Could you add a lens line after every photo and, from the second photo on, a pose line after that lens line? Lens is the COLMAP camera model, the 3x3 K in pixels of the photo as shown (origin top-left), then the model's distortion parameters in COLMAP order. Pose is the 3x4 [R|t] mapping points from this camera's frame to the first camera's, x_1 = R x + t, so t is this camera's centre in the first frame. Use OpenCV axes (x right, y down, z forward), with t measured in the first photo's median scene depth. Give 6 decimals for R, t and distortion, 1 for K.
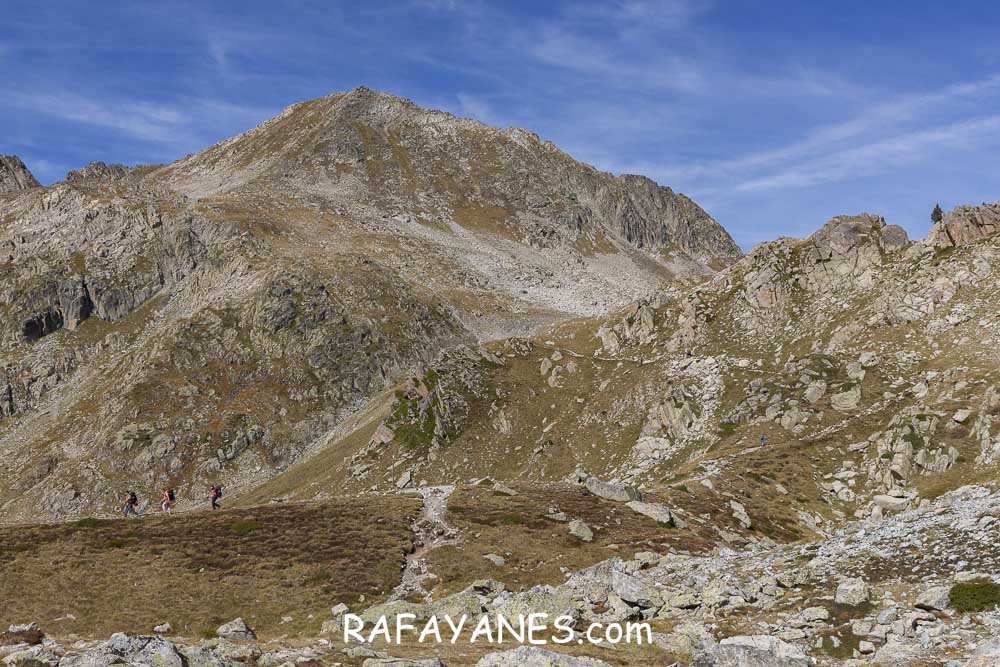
lens RADIAL K [[1091.3, 0, 500.3], [0, 1091.3, 334.5], [0, 0, 1]] dist [0.011563, 0.000000]
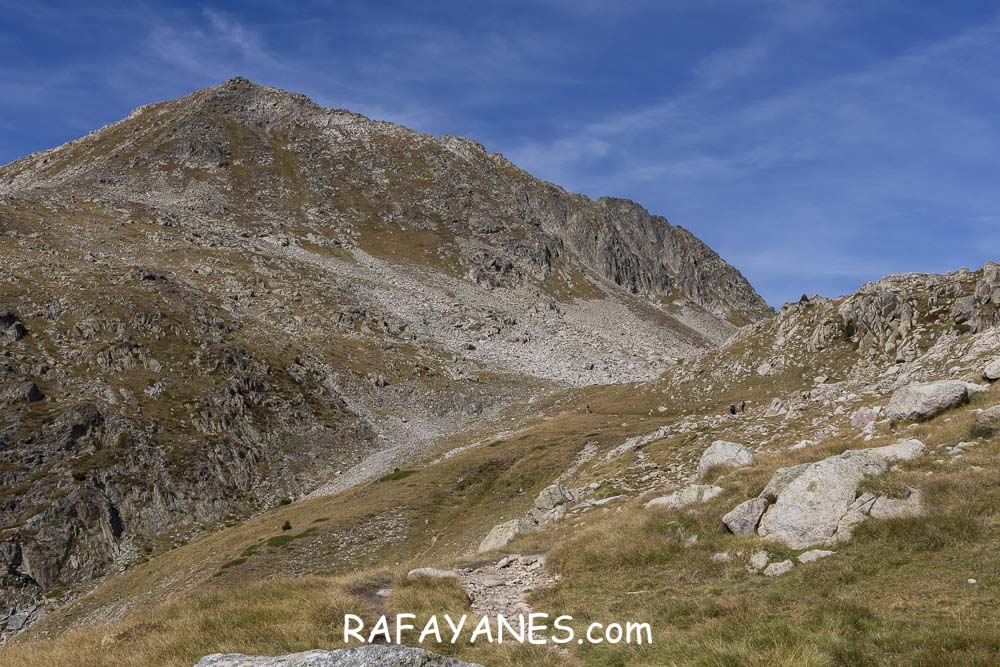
lens RADIAL K [[1091.3, 0, 502.8], [0, 1091.3, 333.1], [0, 0, 1]] dist [0.011563, 0.000000]
pose [[0.998249, -0.006200, 0.058831, 0.004178], [0.010867, 0.996788, -0.079343, -0.000355], [-0.058150, 0.079843, 0.995110, 0.328891]]
